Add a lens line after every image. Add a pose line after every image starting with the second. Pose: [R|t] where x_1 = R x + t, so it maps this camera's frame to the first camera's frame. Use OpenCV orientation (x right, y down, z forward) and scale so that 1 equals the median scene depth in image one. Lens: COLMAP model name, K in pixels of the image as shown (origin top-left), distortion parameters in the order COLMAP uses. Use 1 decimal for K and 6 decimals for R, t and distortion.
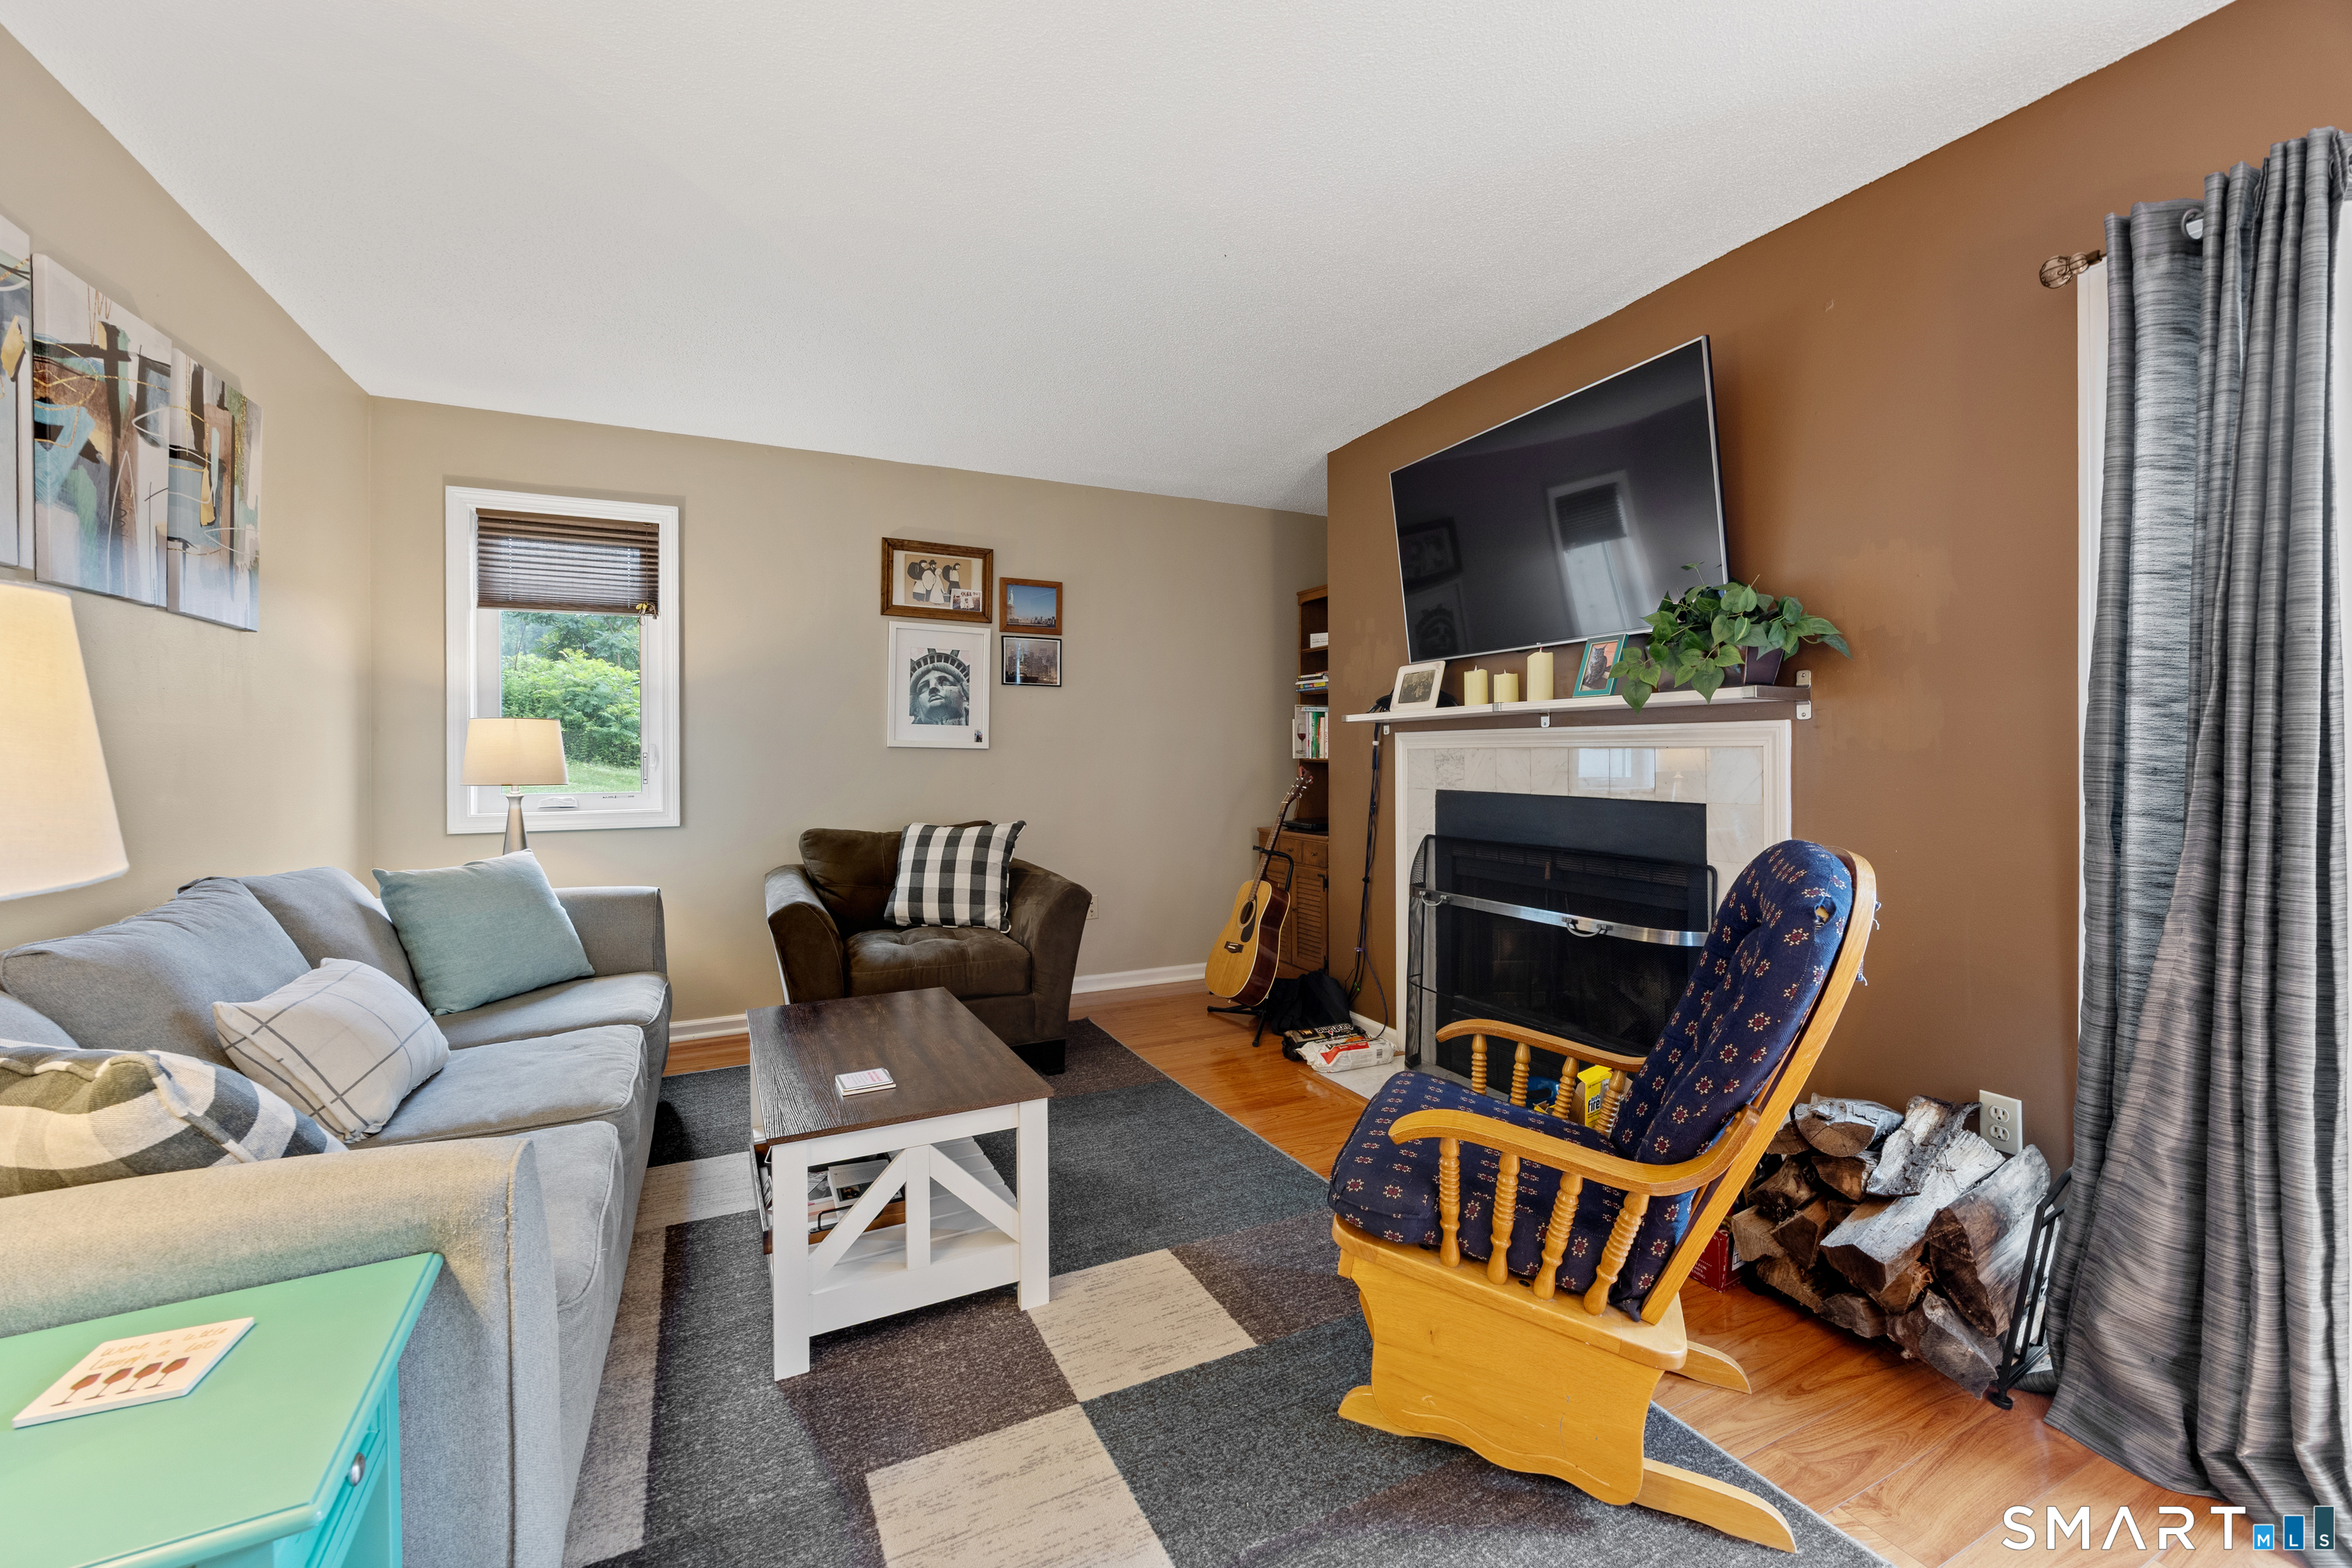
lens RADIAL K [[929.8, 0, 1176.0], [0, 929.8, 784.0], [0, 0, 1]] dist [0.000592, 0.000028]
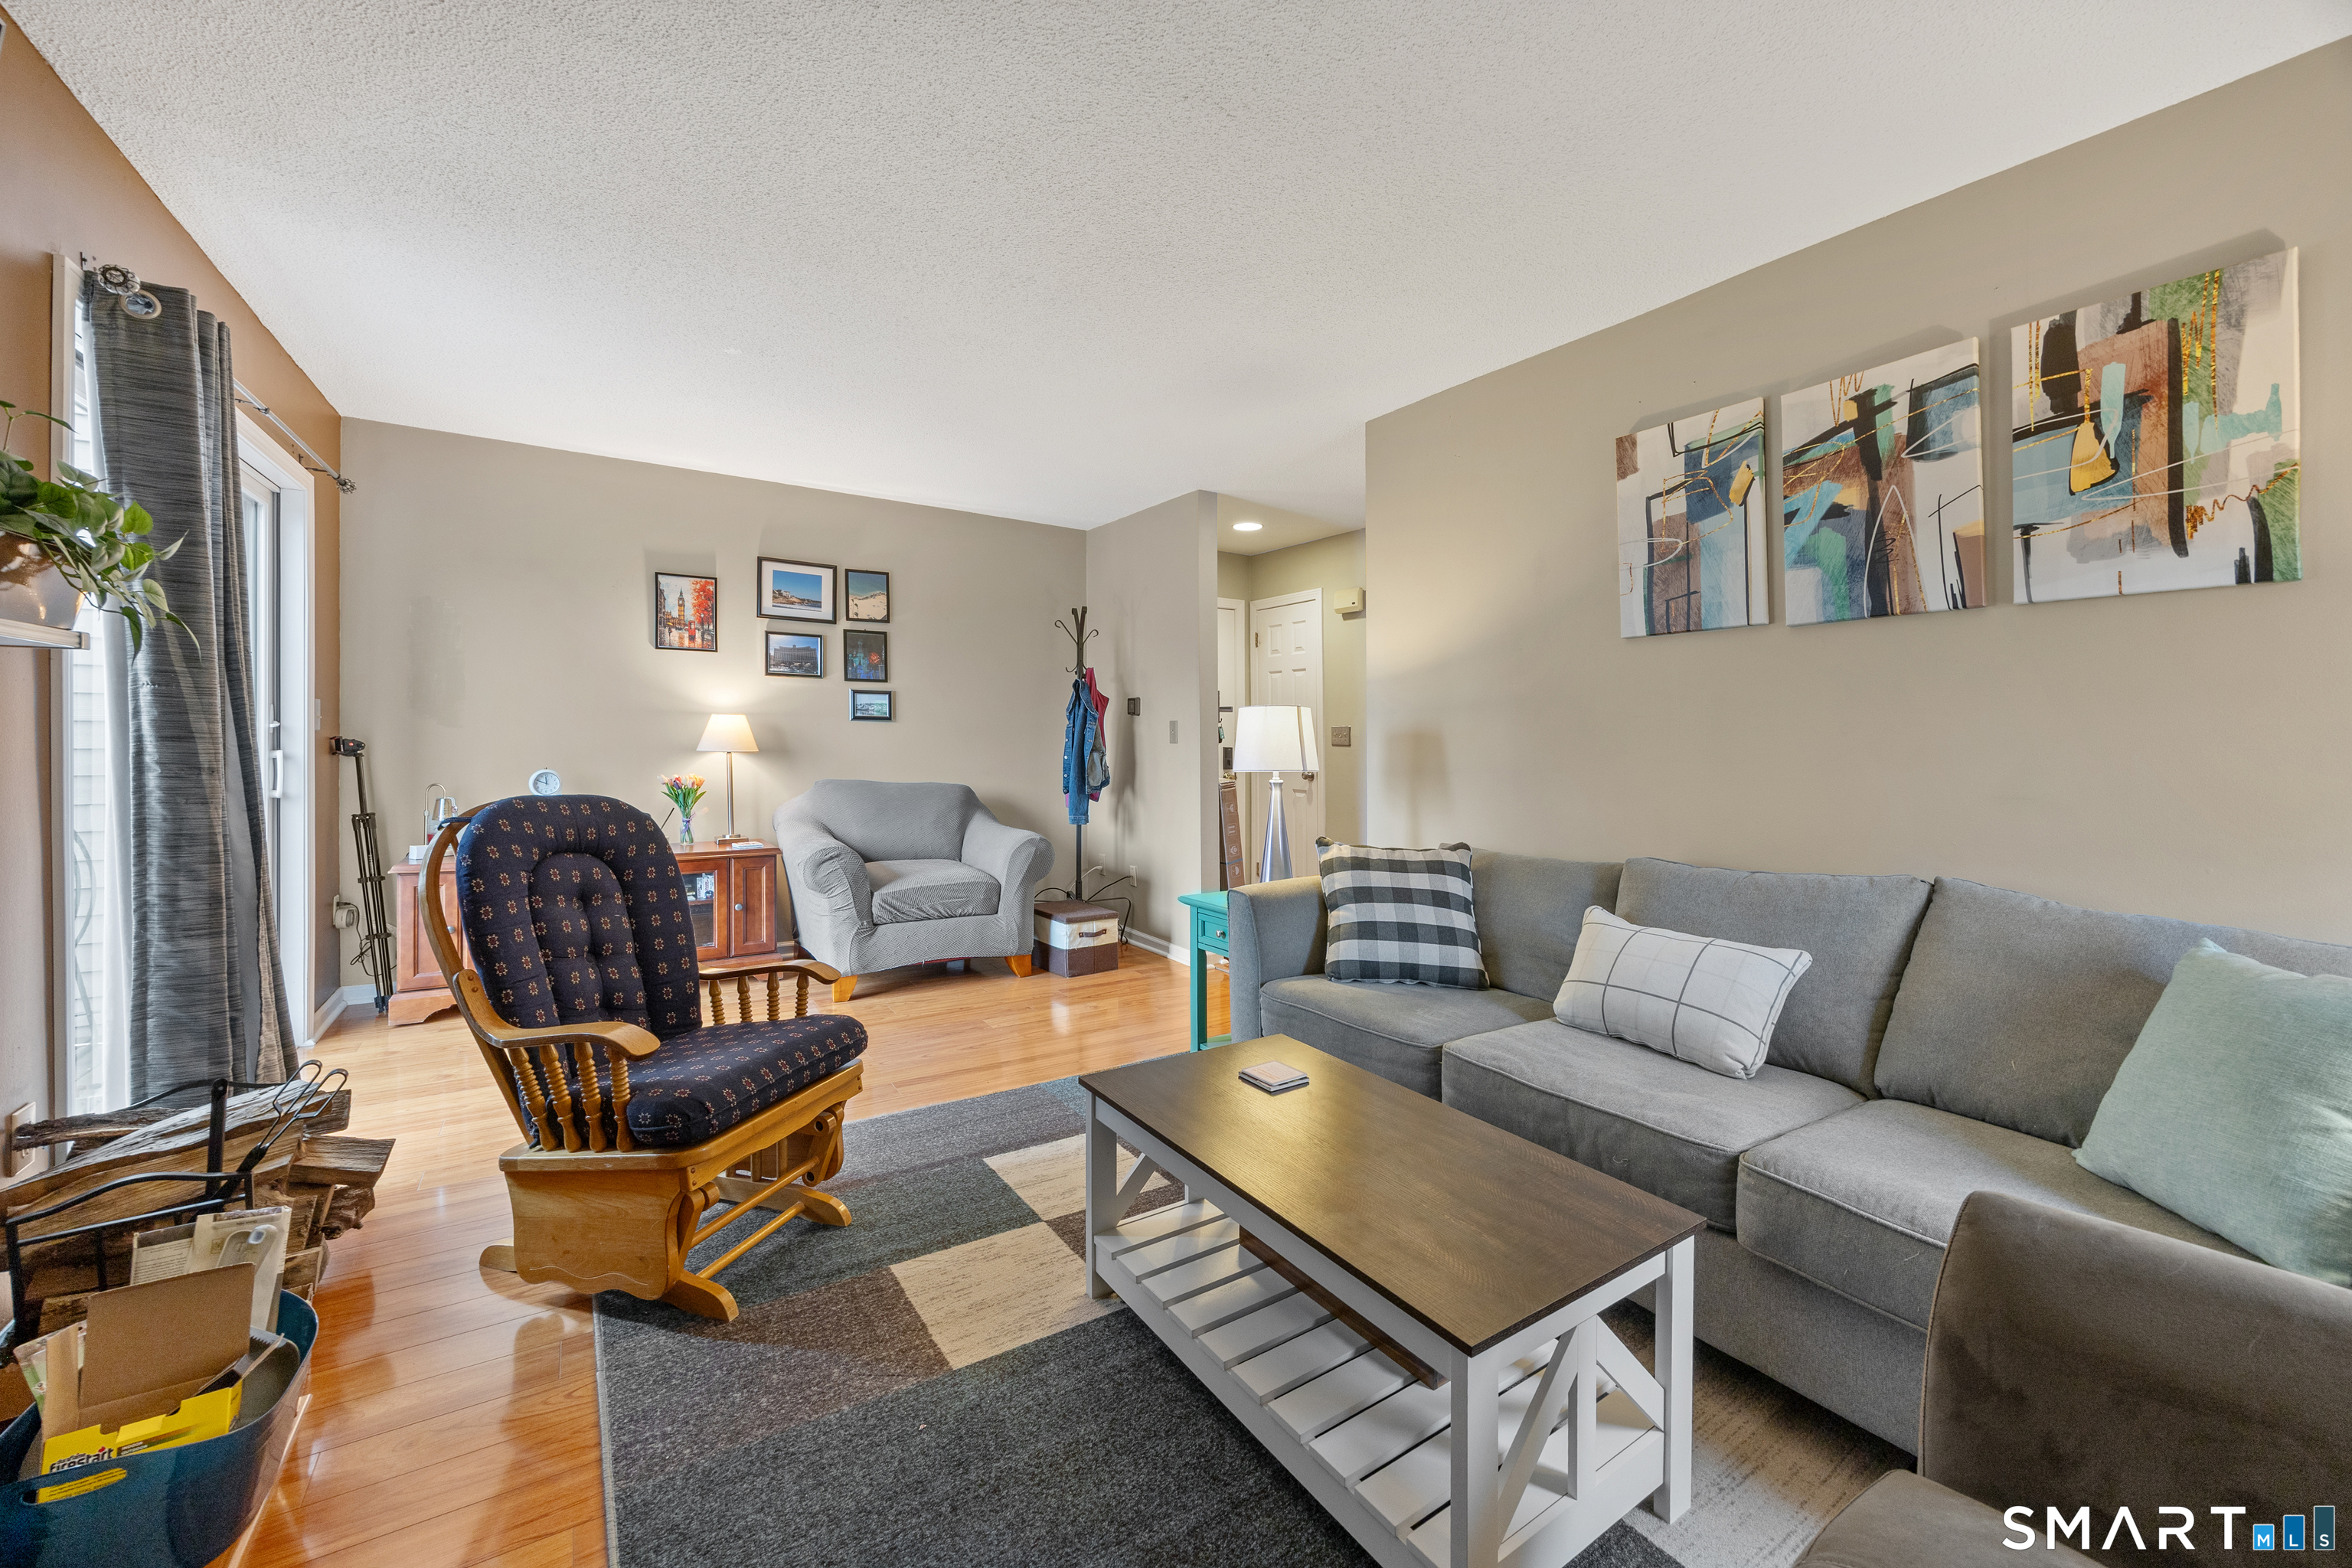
lens RADIAL K [[929.8, 0, 1176.0], [0, 929.8, 784.0], [0, 0, 1]] dist [0.000592, 0.000028]
pose [[-0.993335, -0.000256, -0.115261, -0.129222], [-0.009827, 0.996545, 0.082472, -0.082060], [0.114841, 0.083055, -0.989906, 2.145058]]
